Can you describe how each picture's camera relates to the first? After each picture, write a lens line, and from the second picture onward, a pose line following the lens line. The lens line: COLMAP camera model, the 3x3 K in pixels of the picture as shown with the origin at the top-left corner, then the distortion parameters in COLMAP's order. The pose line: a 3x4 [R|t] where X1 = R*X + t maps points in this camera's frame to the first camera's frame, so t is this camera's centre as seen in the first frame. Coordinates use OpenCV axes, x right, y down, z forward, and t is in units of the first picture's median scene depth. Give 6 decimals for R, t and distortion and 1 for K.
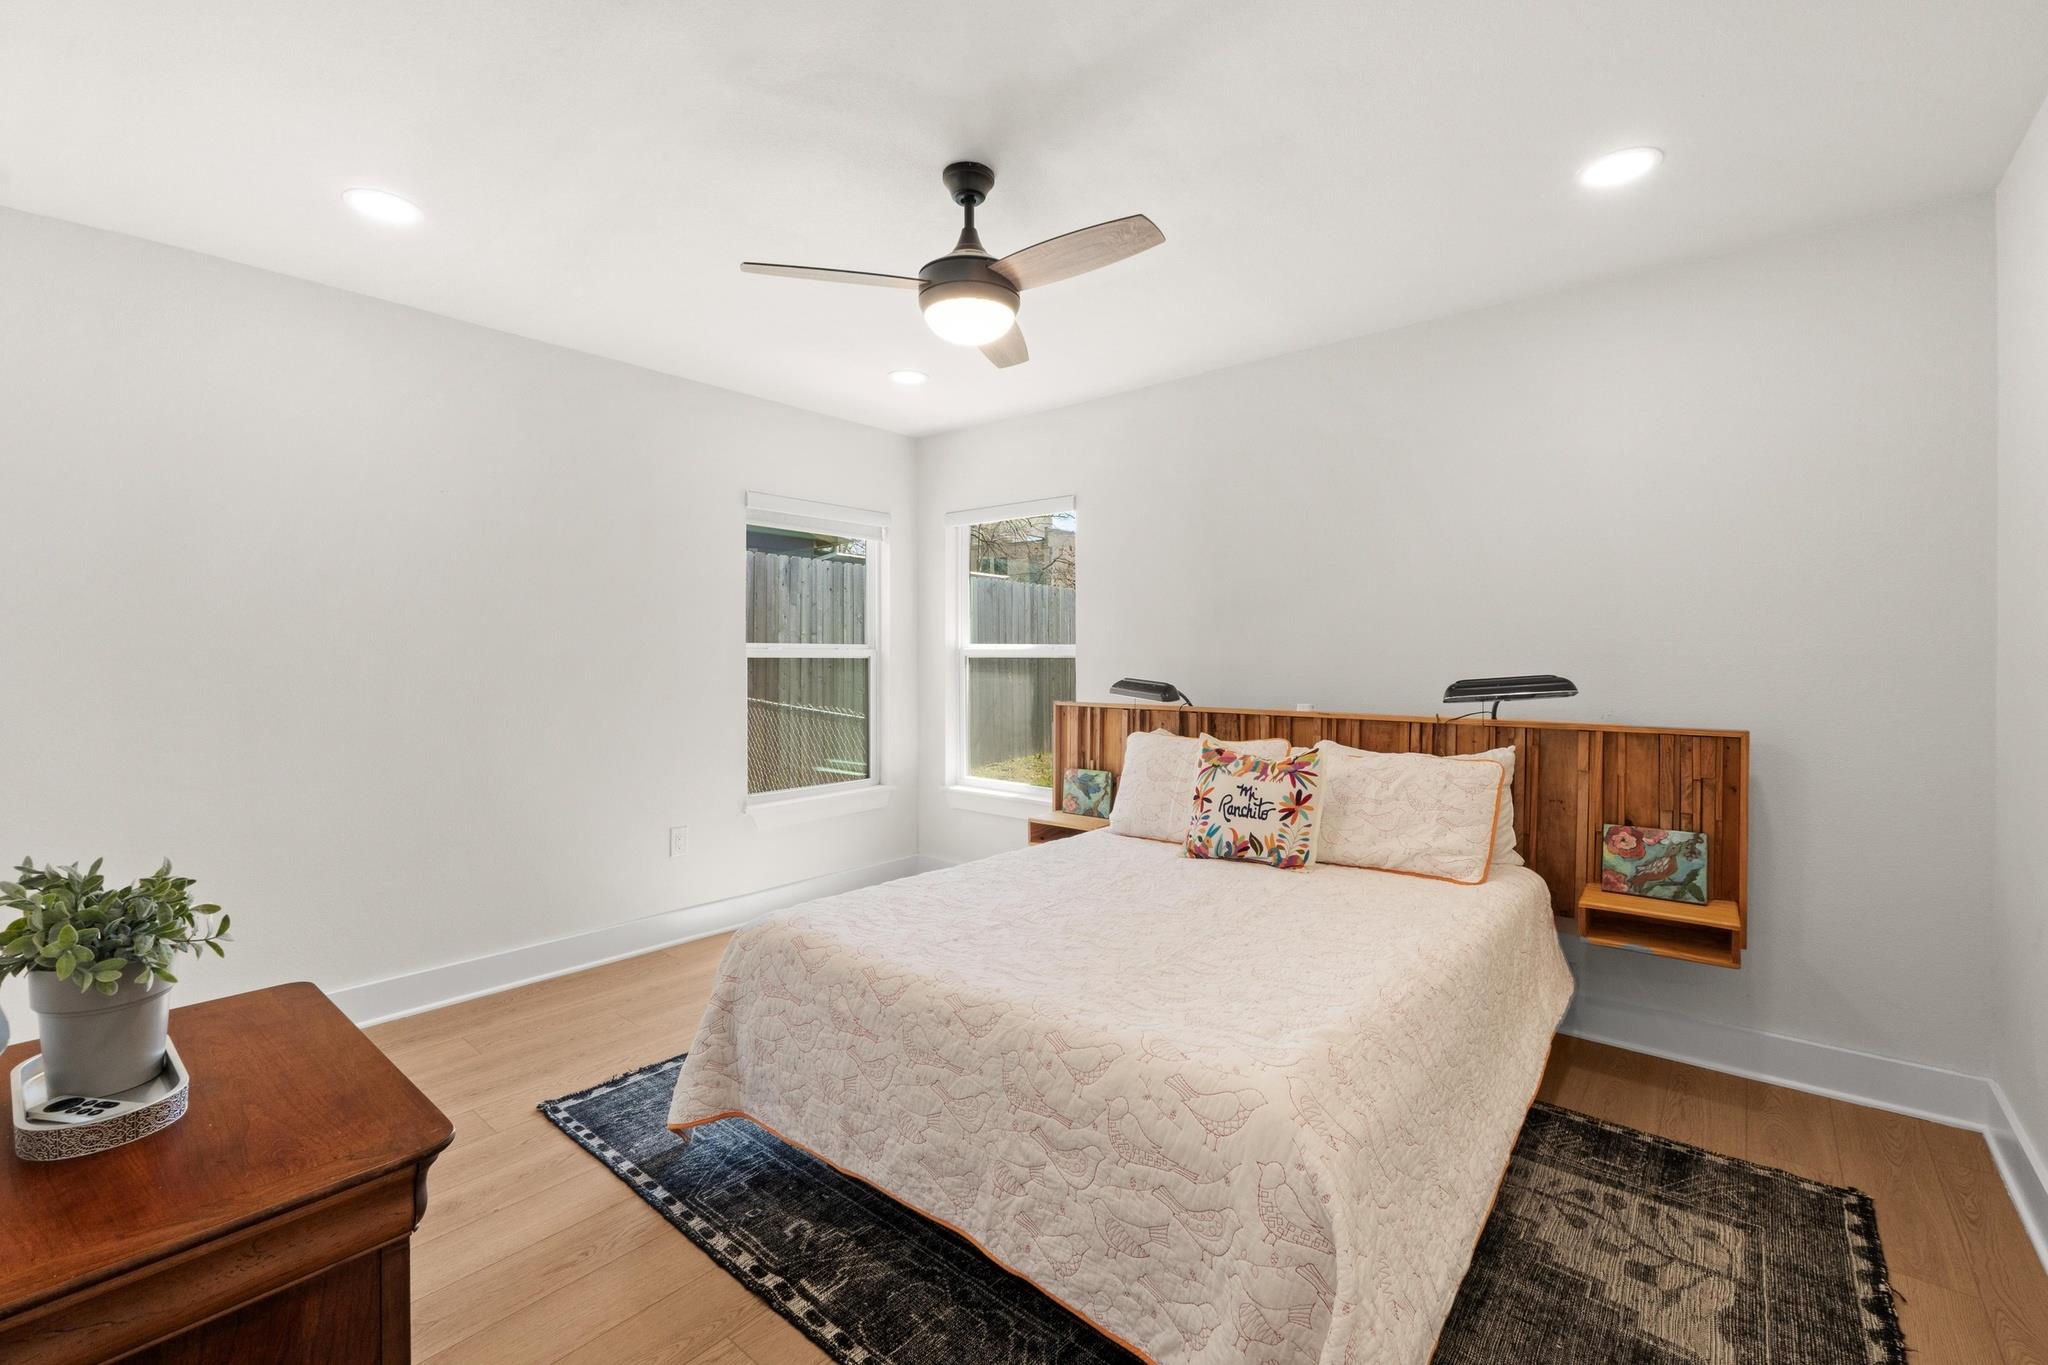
lens RADIAL K [[876.6, 0, 1021.8], [0, 876.6, 671.0], [0, 0, 1]] dist [-0.004238, -0.000776]
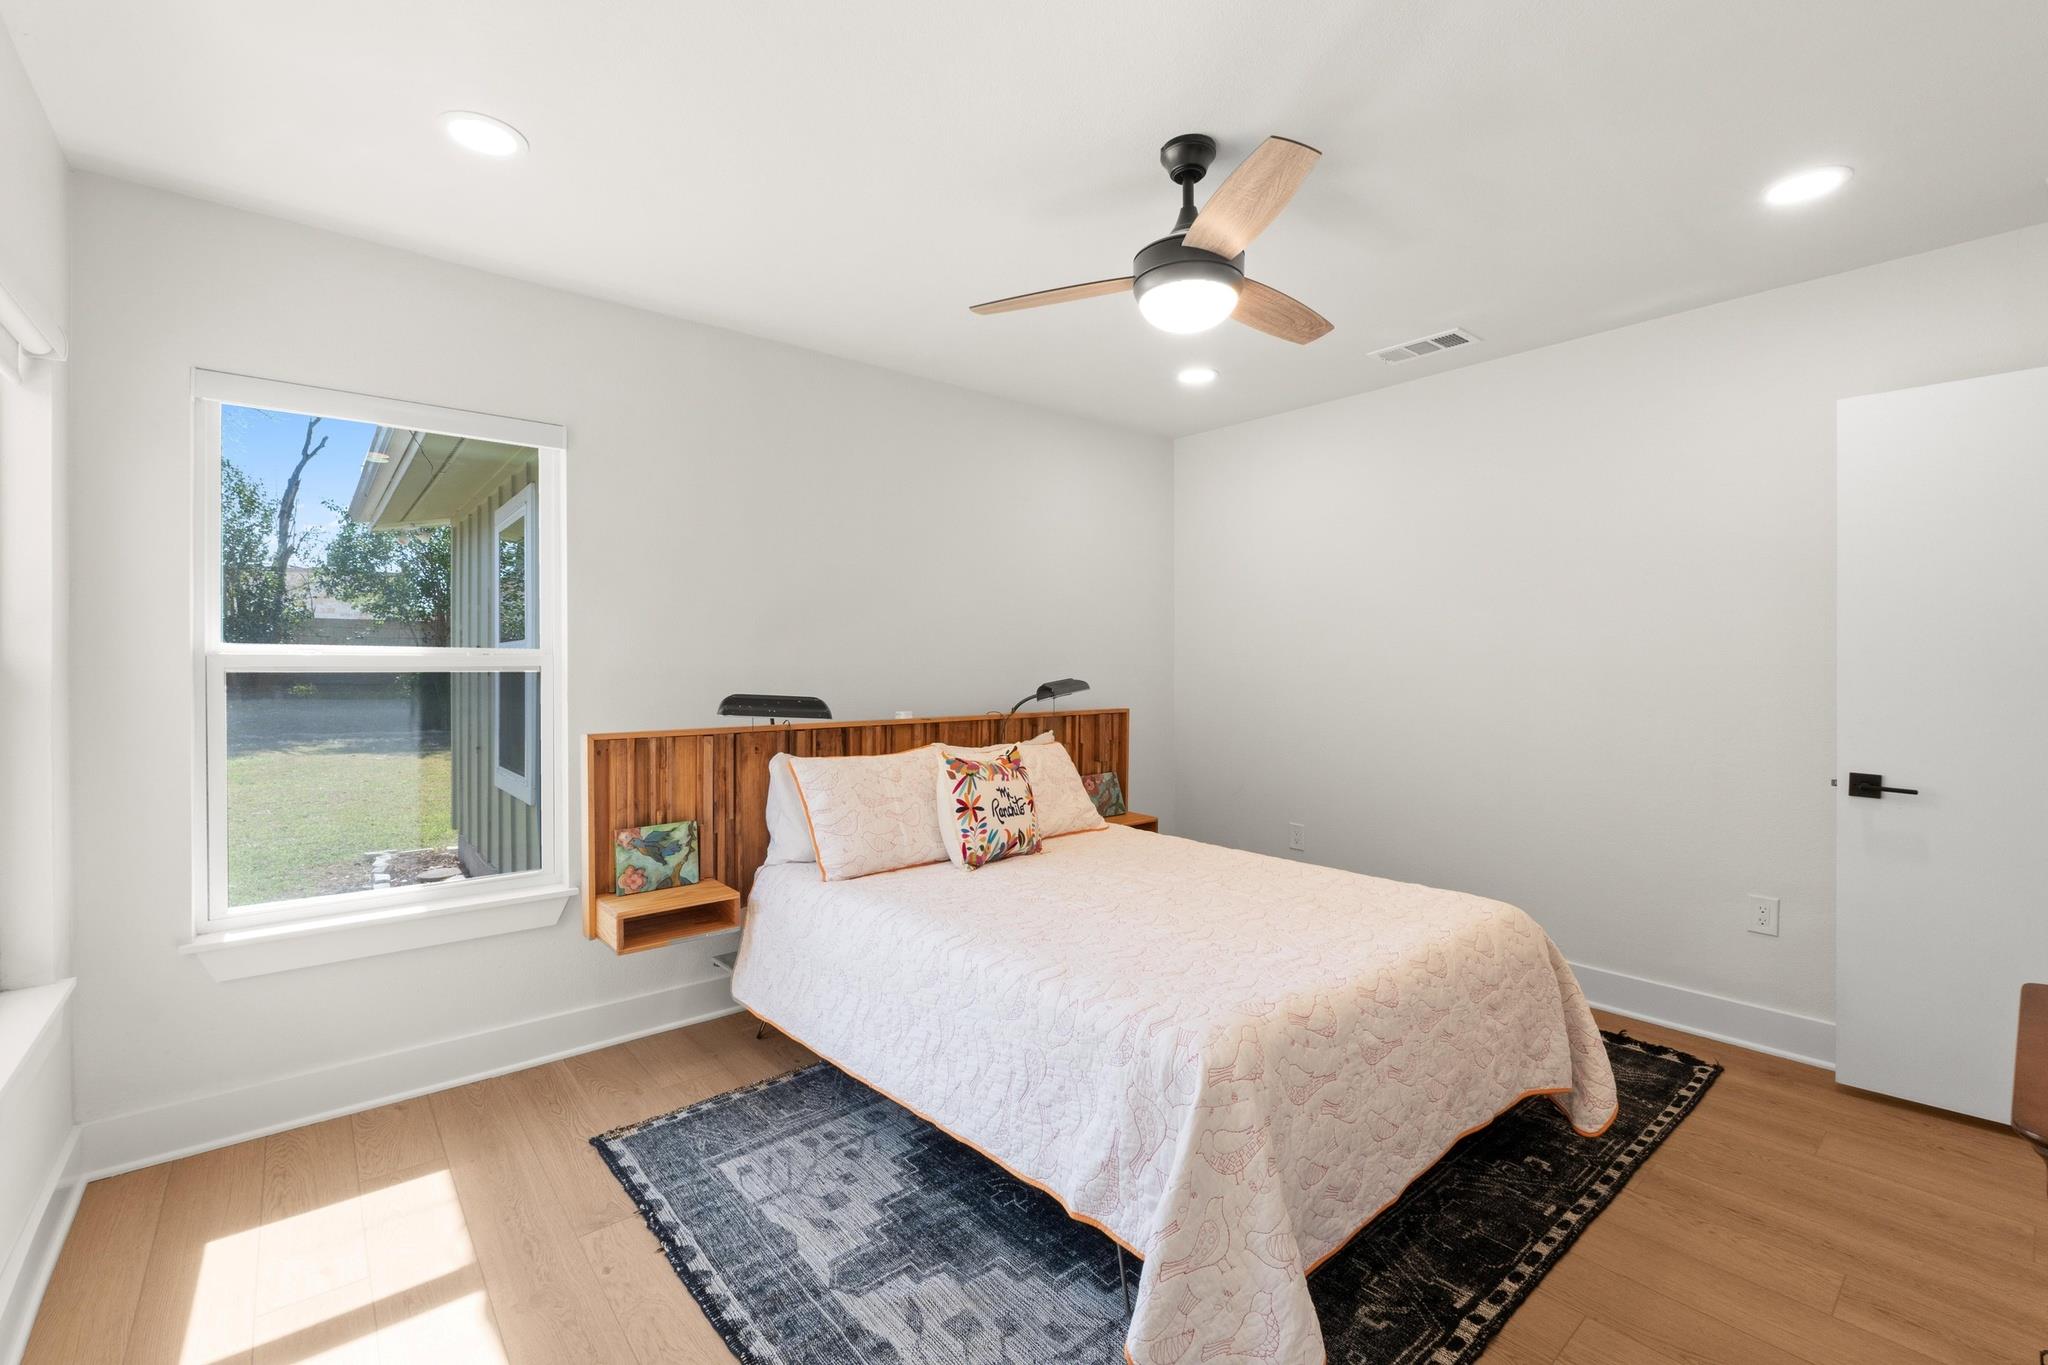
lens RADIAL K [[876.6, 0, 1021.8], [0, 876.6, 671.0], [0, 0, 1]] dist [-0.004238, -0.000776]
pose [[0.166015, -0.009560, 0.986077, -0.775524], [0.017753, 0.999820, 0.006704, -0.016666], [-0.985963, 0.016393, 0.166155, 0.786227]]
